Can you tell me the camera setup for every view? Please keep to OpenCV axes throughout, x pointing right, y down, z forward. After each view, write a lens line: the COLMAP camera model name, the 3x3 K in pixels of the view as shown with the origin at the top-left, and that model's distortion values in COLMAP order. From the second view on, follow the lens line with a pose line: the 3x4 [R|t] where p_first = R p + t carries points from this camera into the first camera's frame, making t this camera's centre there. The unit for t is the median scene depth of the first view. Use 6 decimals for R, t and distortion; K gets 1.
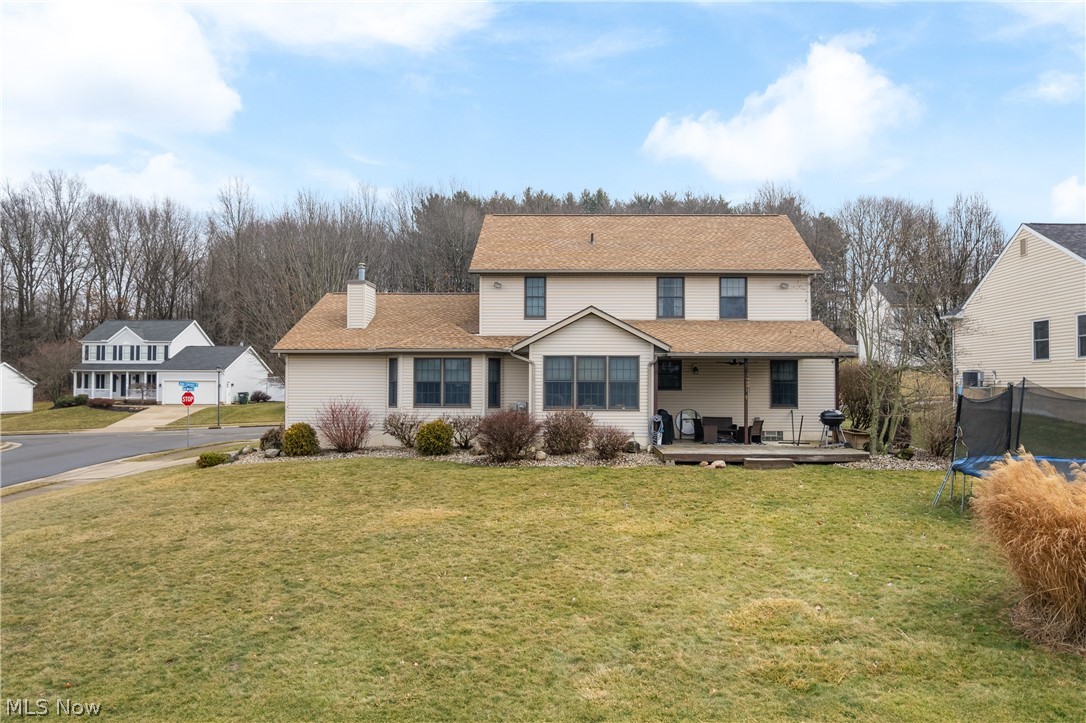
lens RADIAL K [[849.8, 0, 543.0], [0, 849.8, 361.5], [0, 0, 1]] dist [-0.050216, -0.000424]
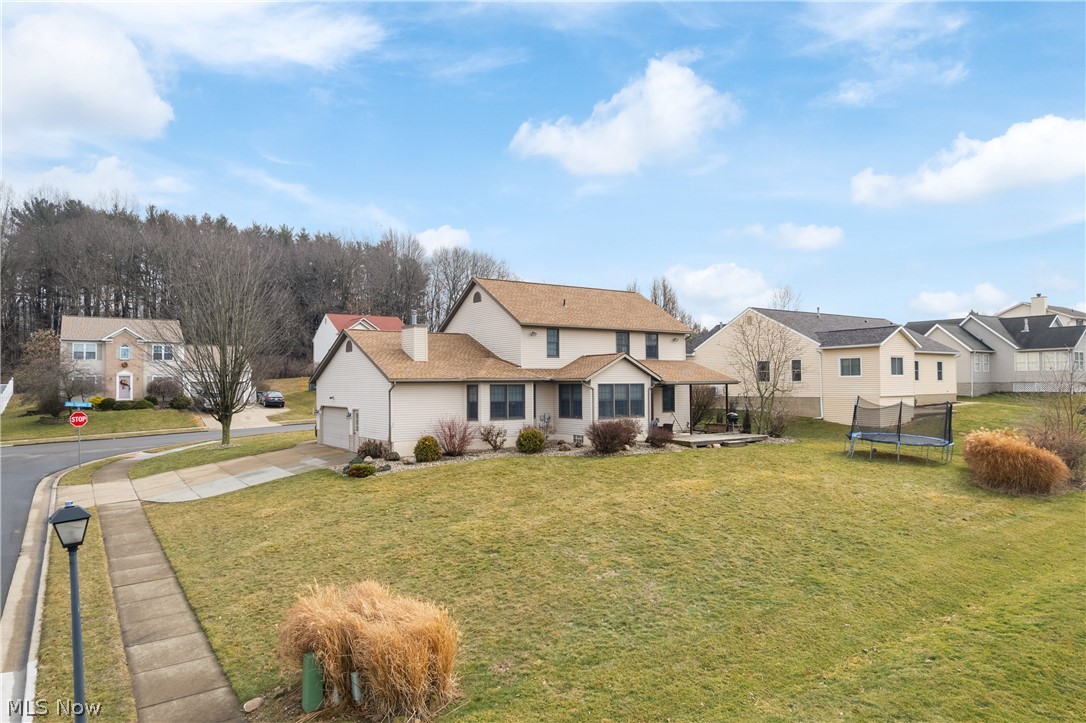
lens RADIAL K [[704.2, 0, 543.0], [0, 704.2, 361.5], [0, 0, 1]] dist [-0.008803, -0.000641]
pose [[0.804102, 0.009581, 0.594414, -0.764715], [-0.005382, 0.999946, -0.008837, -0.032514], [-0.594467, 0.003907, 0.804110, 0.024799]]
